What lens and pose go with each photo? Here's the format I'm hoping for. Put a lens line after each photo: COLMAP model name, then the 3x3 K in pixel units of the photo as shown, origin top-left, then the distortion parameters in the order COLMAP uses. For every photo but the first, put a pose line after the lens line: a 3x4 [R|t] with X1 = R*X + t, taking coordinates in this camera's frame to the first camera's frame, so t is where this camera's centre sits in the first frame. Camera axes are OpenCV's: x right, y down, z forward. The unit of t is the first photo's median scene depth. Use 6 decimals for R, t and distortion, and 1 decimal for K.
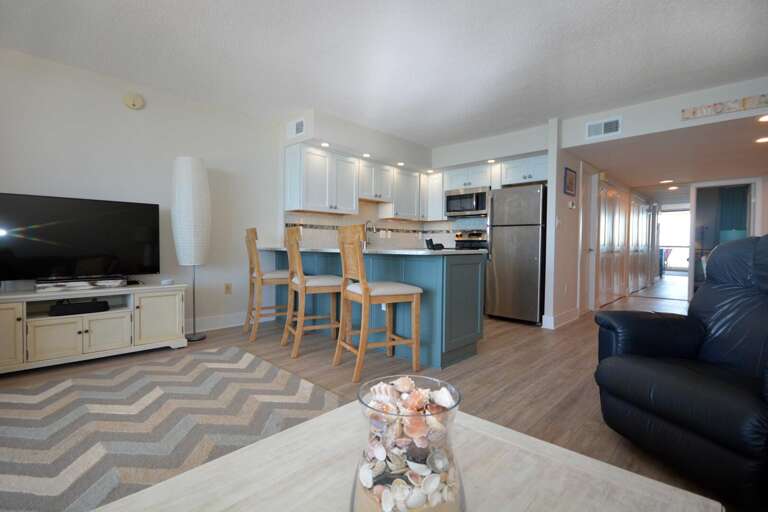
lens RADIAL K [[365.1, 0, 383.7], [0, 365.1, 253.3], [0, 0, 1]] dist [0.015618, -0.009423]
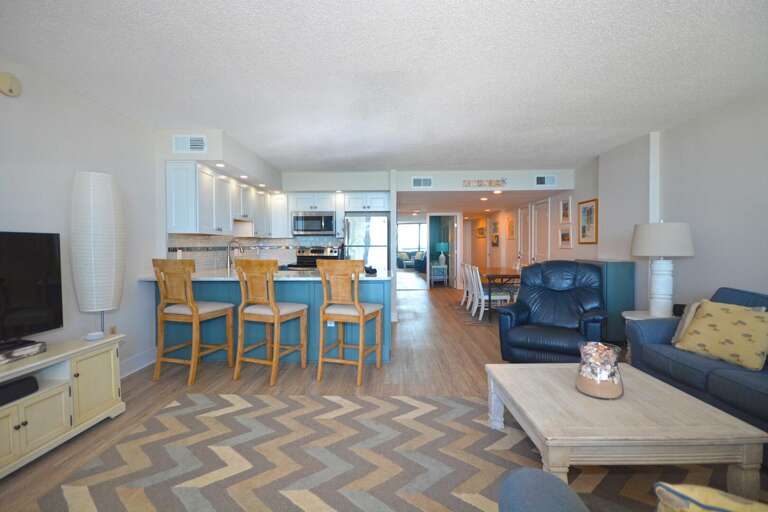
lens RADIAL K [[365.1, 0, 383.5], [0, 365.1, 253.3], [0, 0, 1]] dist [0.015618, -0.009423]
pose [[0.734961, -0.026698, 0.677584, -0.532556], [0.026548, 0.999591, 0.010589, -0.070400], [-0.677590, 0.010206, 0.735369, 0.011290]]
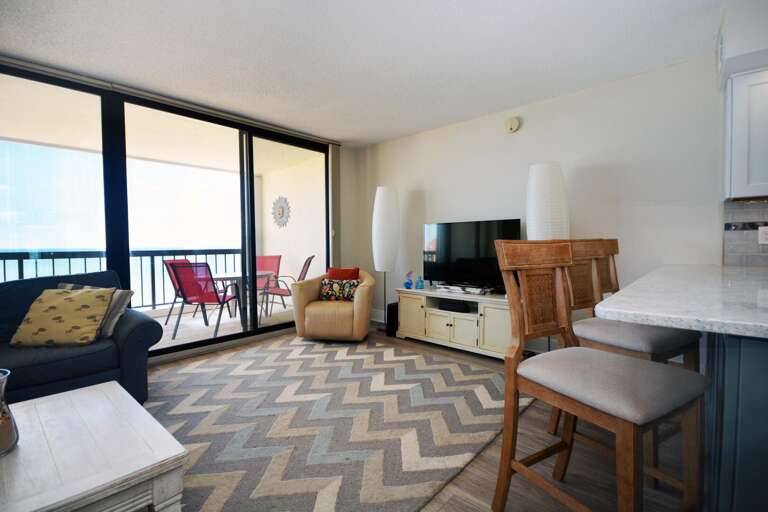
lens RADIAL K [[352.5, 0, 384.4], [0, 352.5, 252.1], [0, 0, 1]] dist [-0.000080, -0.000617]
pose [[0.030415, 0.012774, -0.999456, 0.294168], [-0.014410, 0.999820, 0.012340, -0.040171], [0.999433, 0.014027, 0.030594, 0.498468]]
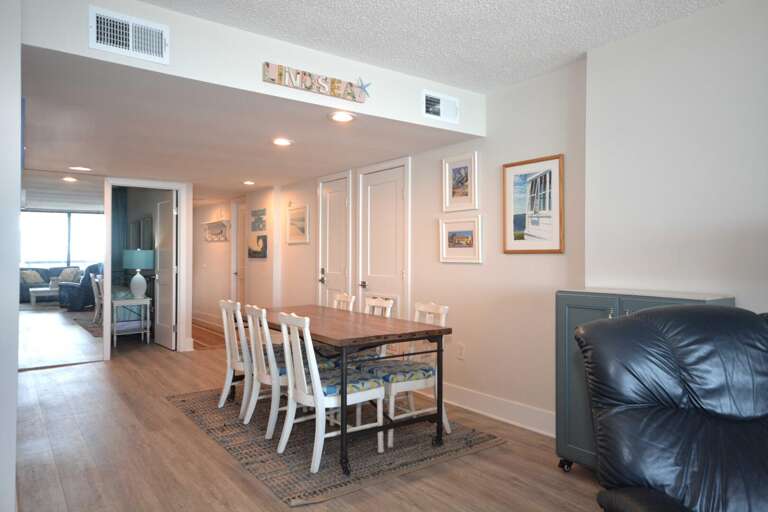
lens RADIAL K [[516.6, 0, 381.8], [0, 516.6, 255.4], [0, 0, 1]] dist [0.019730, 0.004617]
pose [[0.170566, -0.005004, 0.985333, 0.035304], [0.019817, 0.999802, 0.001647, -0.074207], [-0.985147, 0.019245, 0.170632, 0.597598]]
